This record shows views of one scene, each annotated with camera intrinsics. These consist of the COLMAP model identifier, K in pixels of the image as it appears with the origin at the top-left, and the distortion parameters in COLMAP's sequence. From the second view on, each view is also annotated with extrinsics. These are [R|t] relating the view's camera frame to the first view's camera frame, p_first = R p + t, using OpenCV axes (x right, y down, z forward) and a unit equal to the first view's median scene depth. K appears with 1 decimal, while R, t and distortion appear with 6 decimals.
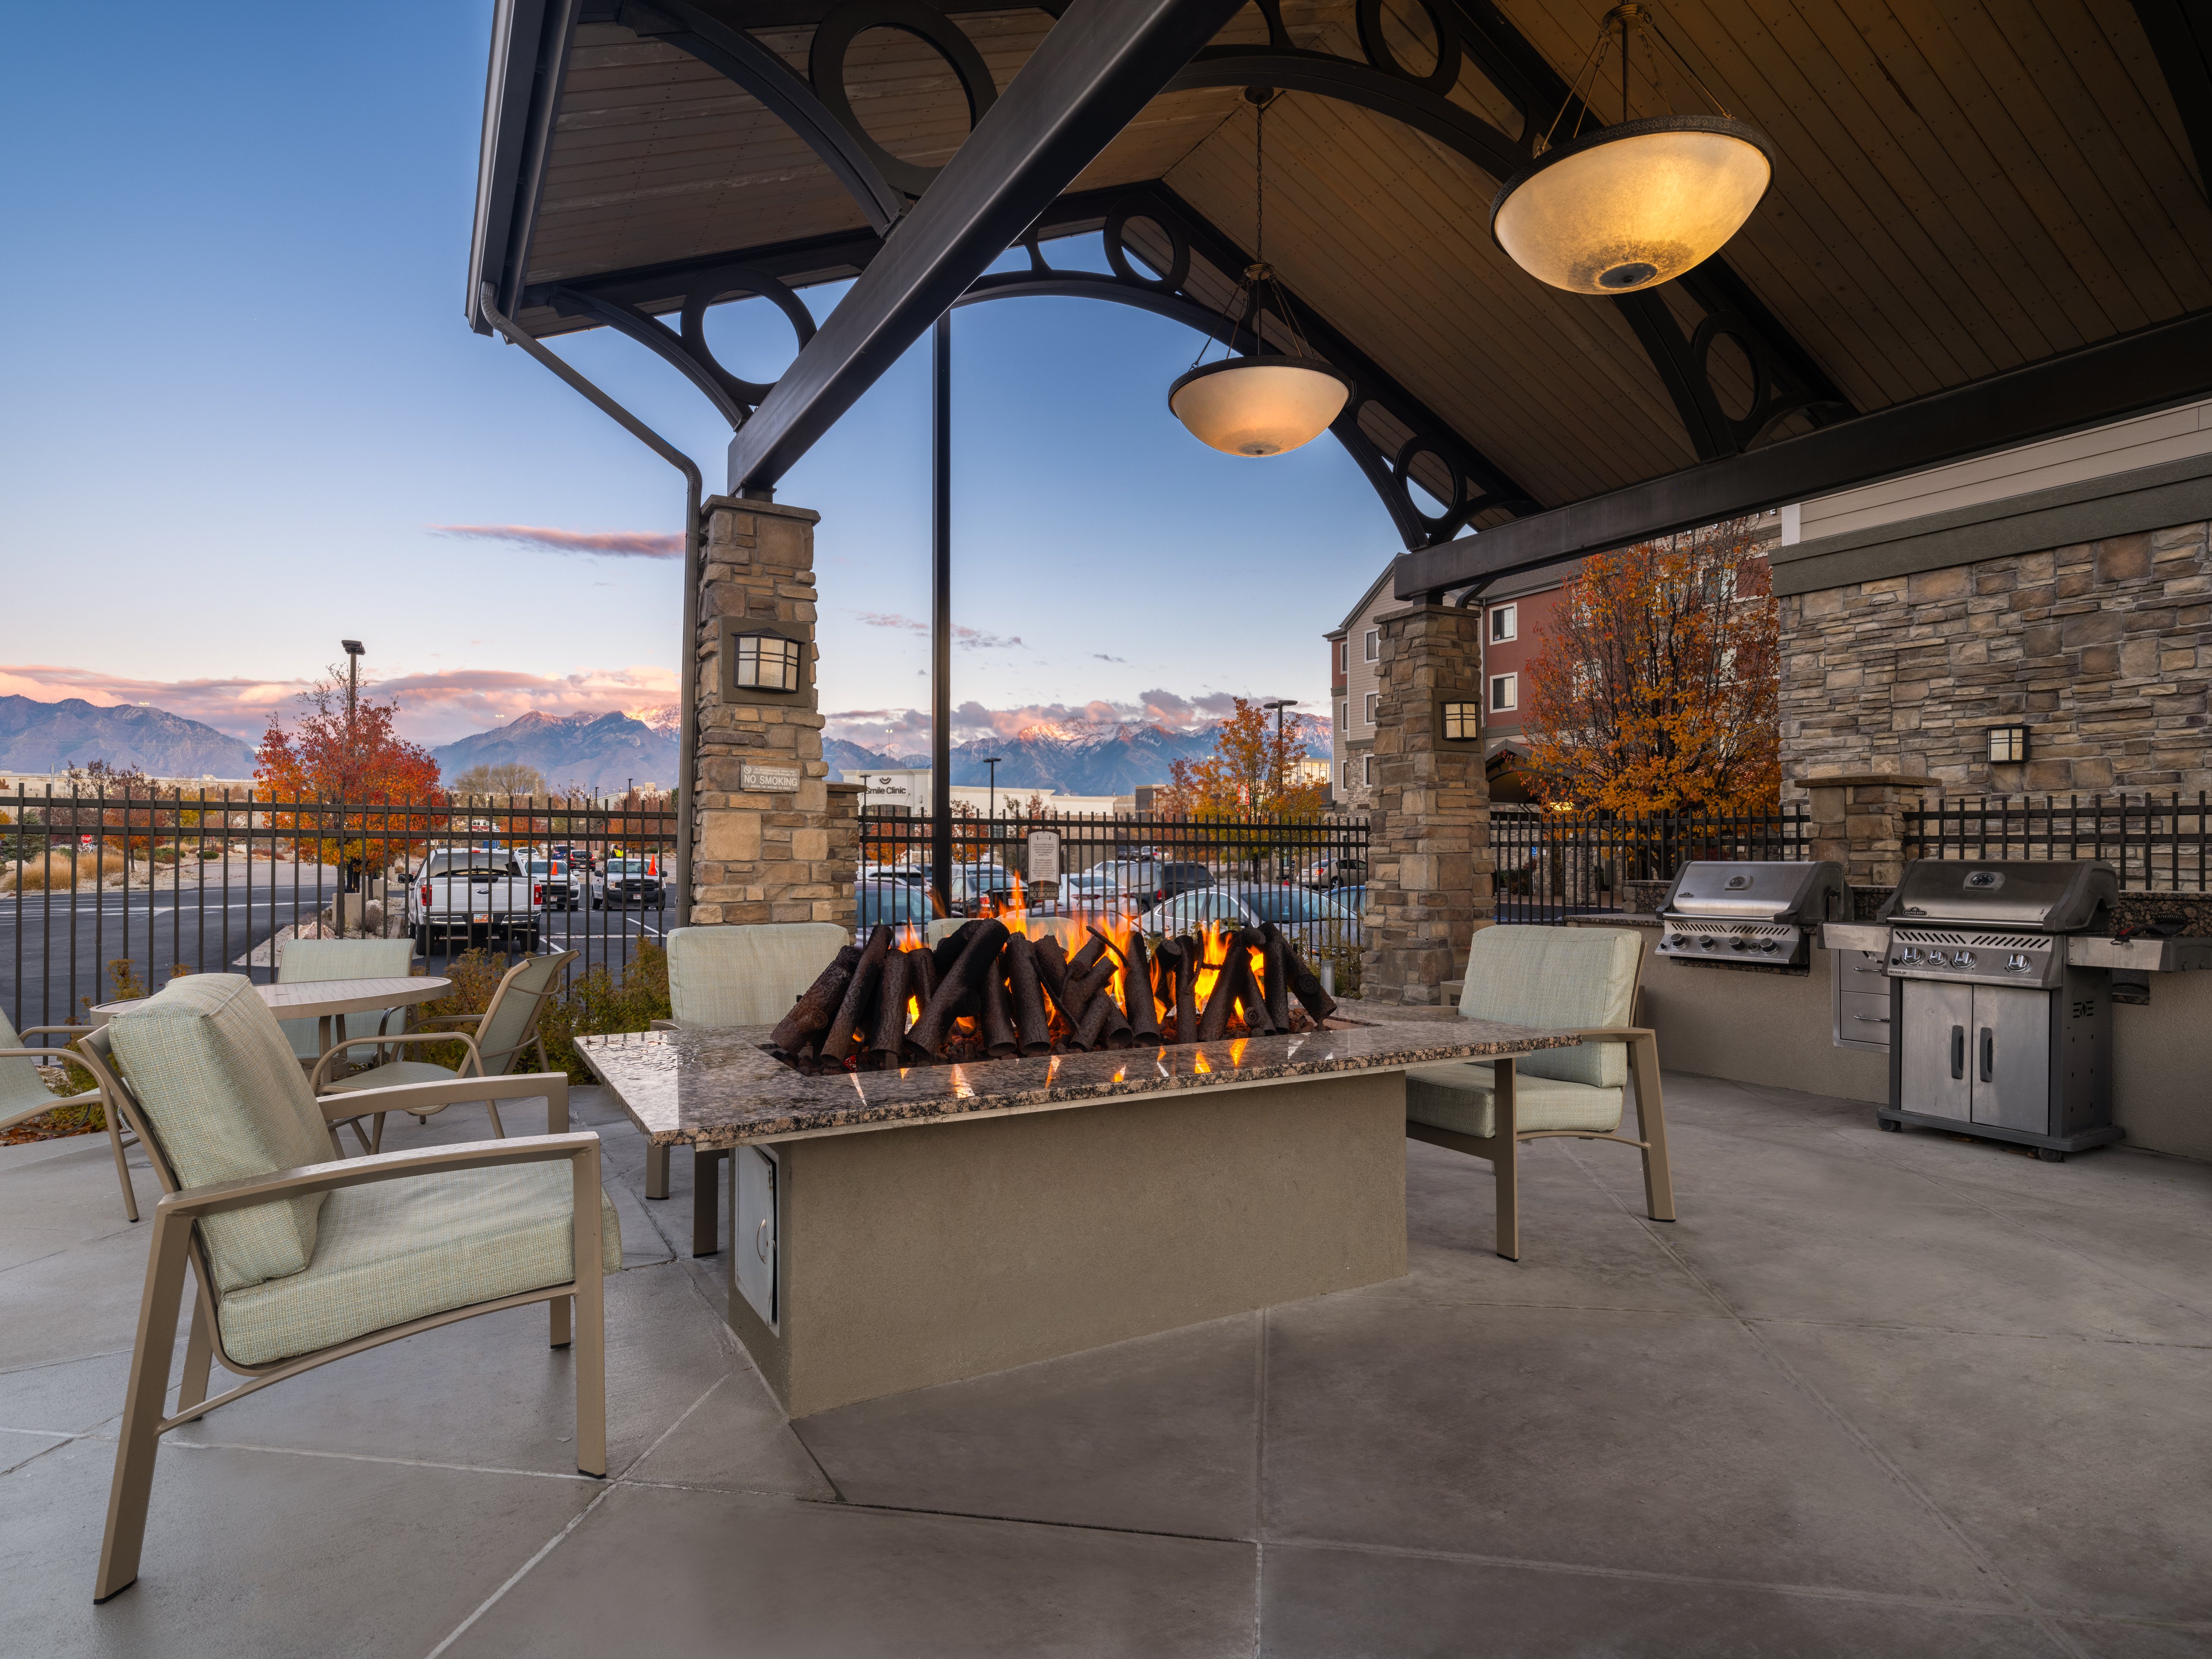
lens RADIAL K [[1195.6, 0, 1113.6], [0, 1195.6, 836.9], [0, 0, 1]] dist [0.005038, 0.000338]
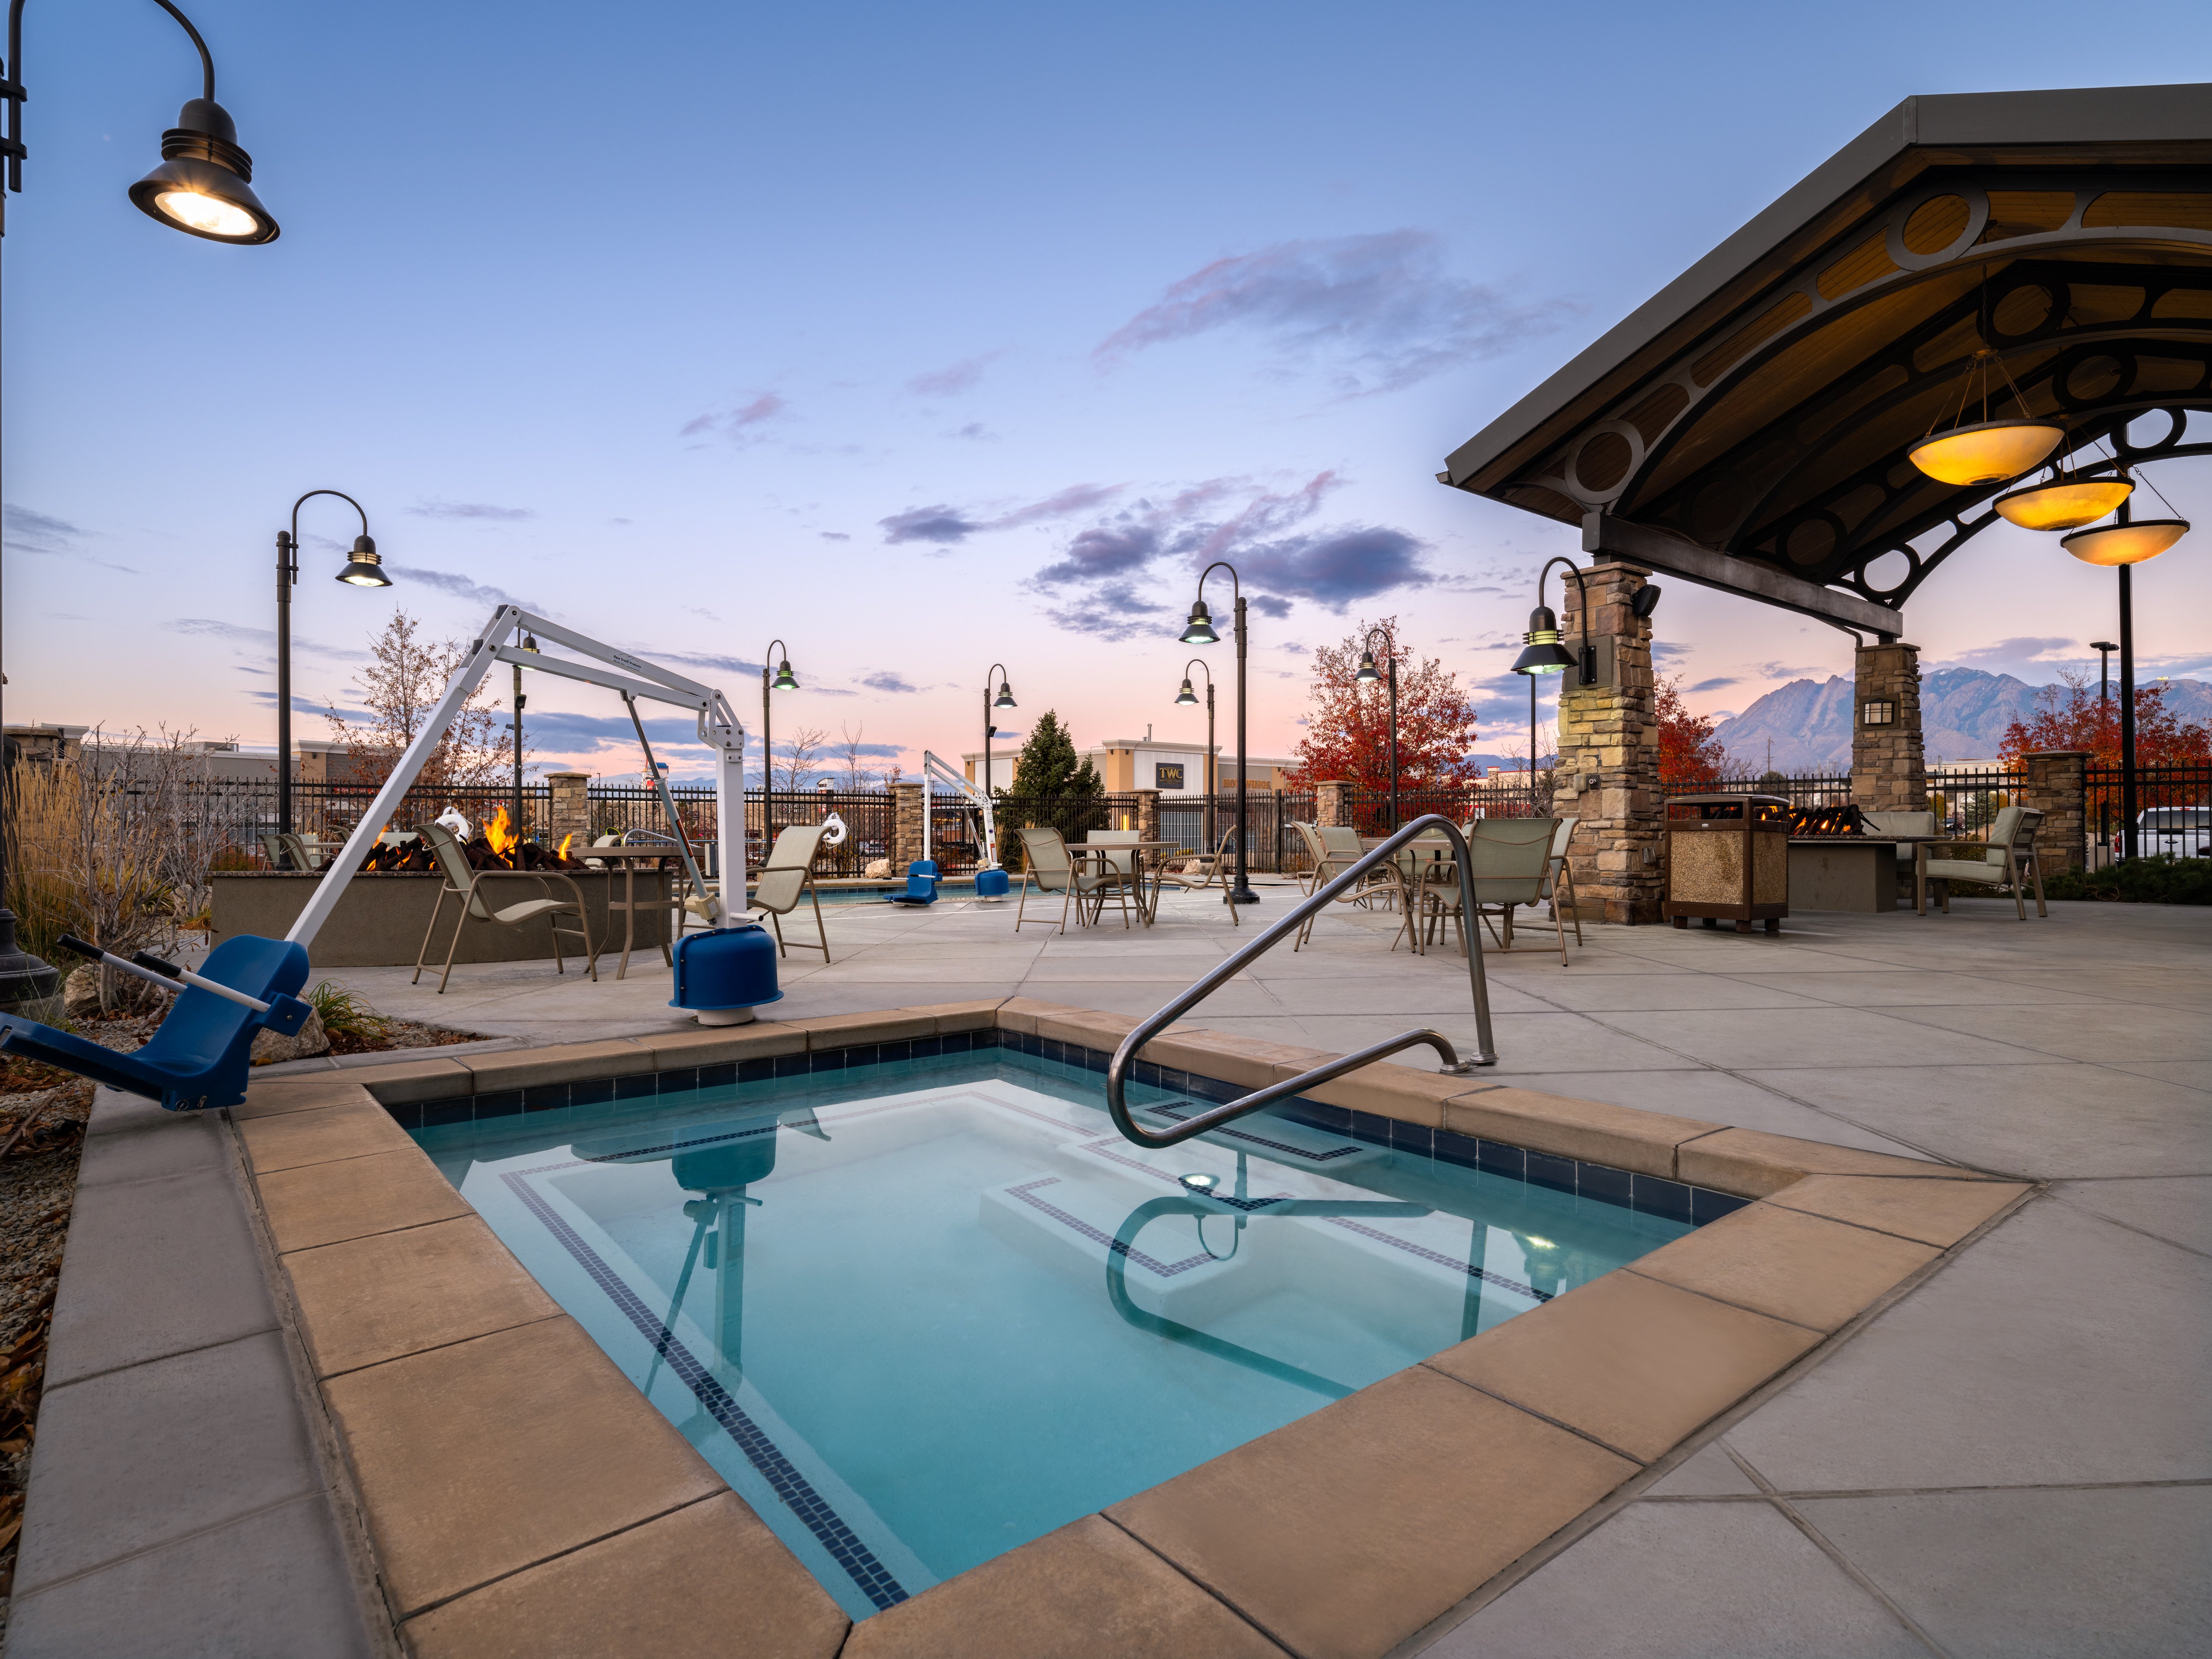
lens RADIAL K [[1195.6, 0, 1110.3], [0, 1195.6, 823.0], [0, 0, 1]] dist [0.005038, 0.000338]
pose [[0.122472, 0.000721, -0.992472, 1.867489], [0.013221, 0.999910, 0.002357, 0.049091], [0.992384, -0.013410, 0.122451, -0.809904]]
